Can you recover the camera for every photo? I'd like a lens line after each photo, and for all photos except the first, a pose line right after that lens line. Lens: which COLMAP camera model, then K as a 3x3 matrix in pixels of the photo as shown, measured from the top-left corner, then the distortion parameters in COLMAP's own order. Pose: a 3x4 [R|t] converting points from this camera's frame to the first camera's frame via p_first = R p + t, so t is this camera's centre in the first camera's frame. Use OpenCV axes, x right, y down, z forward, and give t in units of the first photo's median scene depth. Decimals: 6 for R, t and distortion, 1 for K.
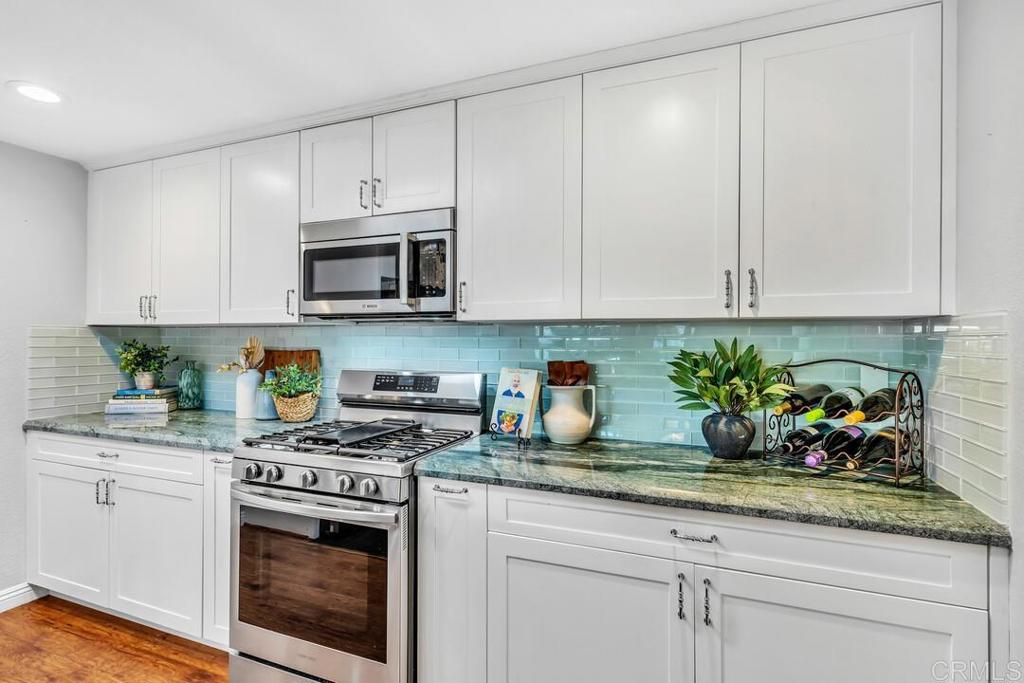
lens RADIAL K [[494.0, 0, 531.3], [0, 494.0, 342.4], [0, 0, 1]] dist [0.024354, 0.000079]
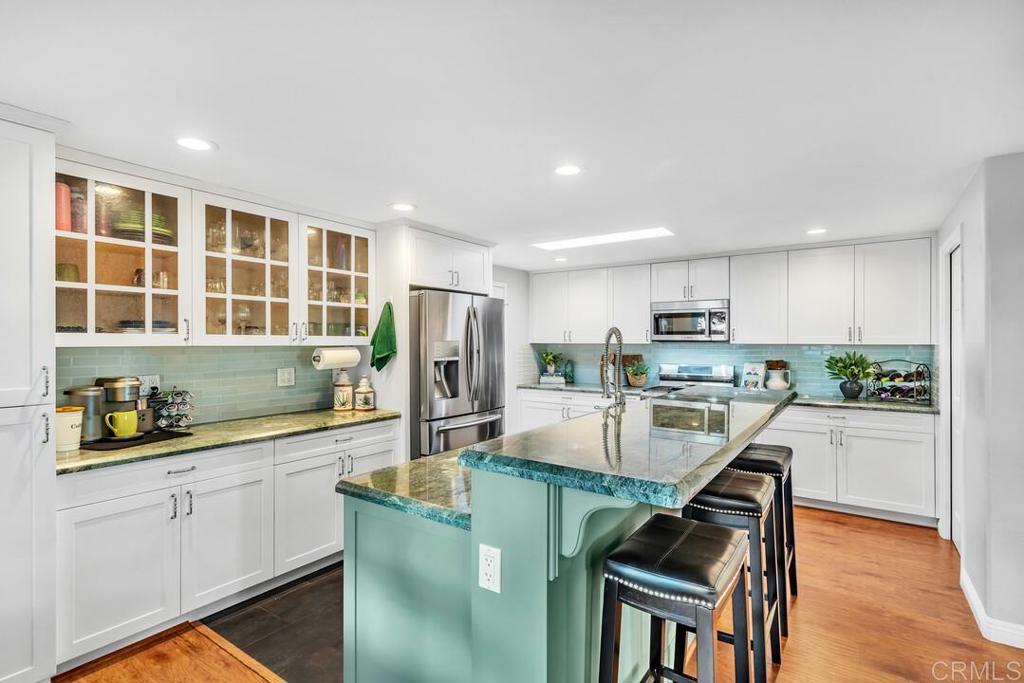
lens RADIAL K [[494.0, 0, 531.3], [0, 494.0, 342.4], [0, 0, 1]] dist [0.024354, 0.000079]
pose [[0.974012, -0.002198, -0.226484, -0.566026], [0.000623, 0.999975, -0.007024, -0.034685], [0.226494, 0.006700, 0.973990, -1.699665]]
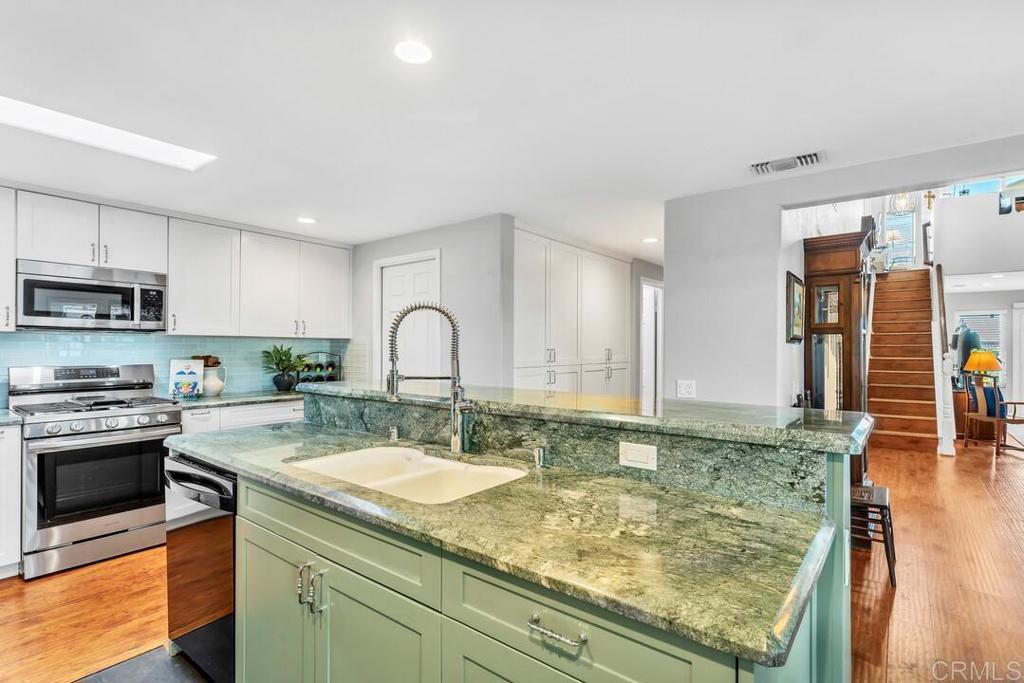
lens RADIAL K [[492.9, 0, 491.7], [0, 492.9, 345.4], [0, 0, 1]] dist [0.000270, 0.000006]
pose [[0.311425, 0.004769, 0.950259, -1.554071], [0.004835, 0.999967, -0.006603, 0.016468], [-0.950258, 0.006651, 0.311392, -0.757755]]
